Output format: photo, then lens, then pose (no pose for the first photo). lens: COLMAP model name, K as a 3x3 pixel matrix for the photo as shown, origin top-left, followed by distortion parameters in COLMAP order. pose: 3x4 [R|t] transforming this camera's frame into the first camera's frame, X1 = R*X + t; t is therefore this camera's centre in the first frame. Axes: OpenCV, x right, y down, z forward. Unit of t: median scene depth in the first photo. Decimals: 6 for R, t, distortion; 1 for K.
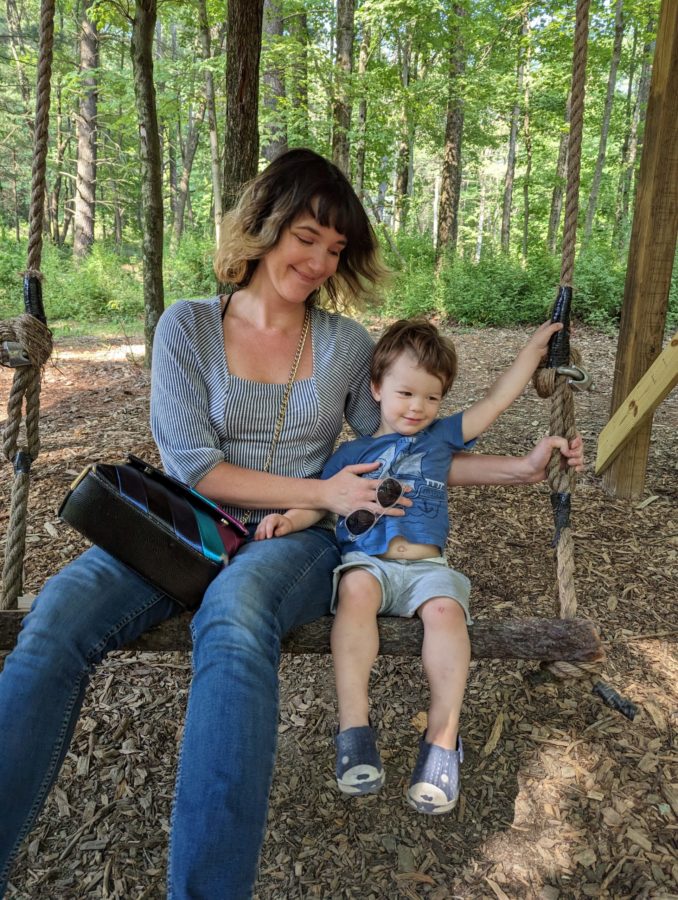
lens RADIAL K [[623.7, 0, 329.1], [0, 623.7, 434.8], [0, 0, 1]] dist [0.051389, -0.032106]
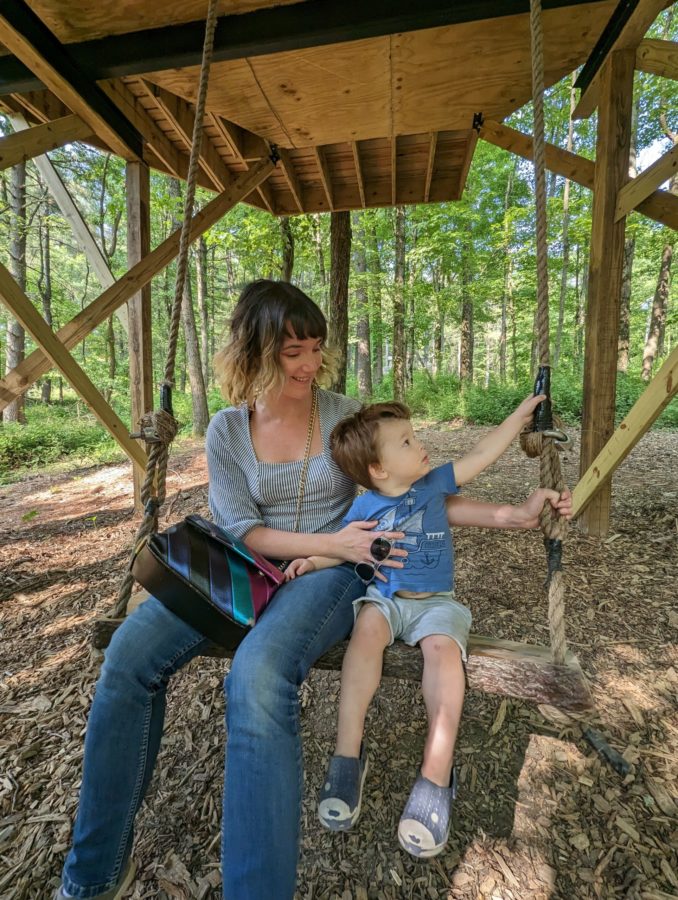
lens RADIAL K [[365.8, 0, 336.5], [0, 365.8, 450.3], [0, 0, 1]] dist [0.001216, -0.002509]
pose [[0.985970, -0.019773, -0.165746, 0.036303], [0.000347, 0.993200, -0.116419, 0.005584], [0.166921, 0.114728, 0.979273, 0.075430]]
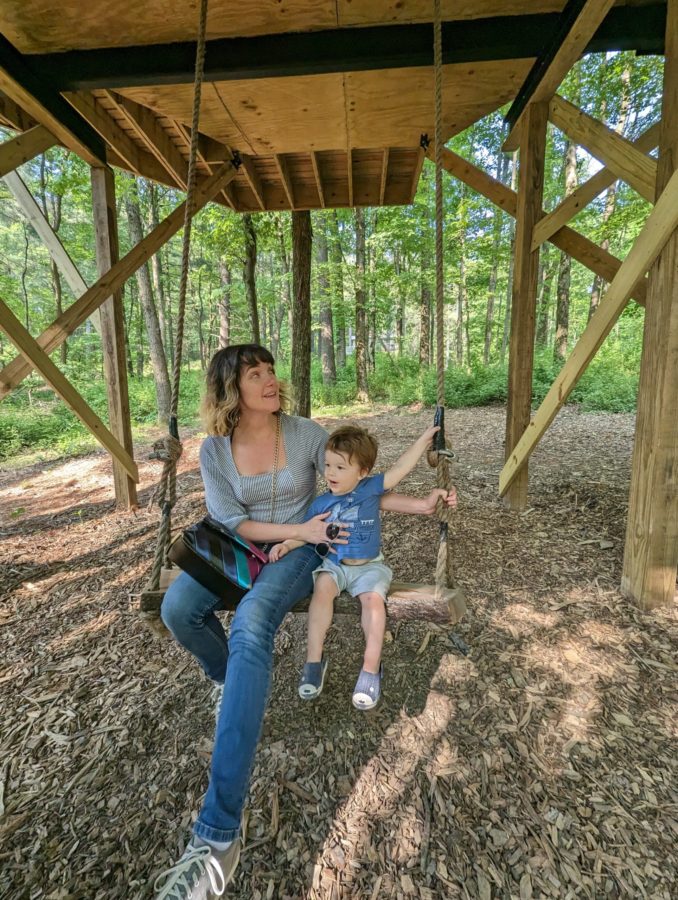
lens RADIAL K [[365.8, 0, 335.9], [0, 365.8, 448.4], [0, 0, 1]] dist [0.001216, -0.002509]
pose [[0.996378, -0.037171, -0.076476, 0.058974], [0.032209, 0.997357, -0.065125, -0.023924], [0.078695, 0.062425, 0.994942, -0.083238]]
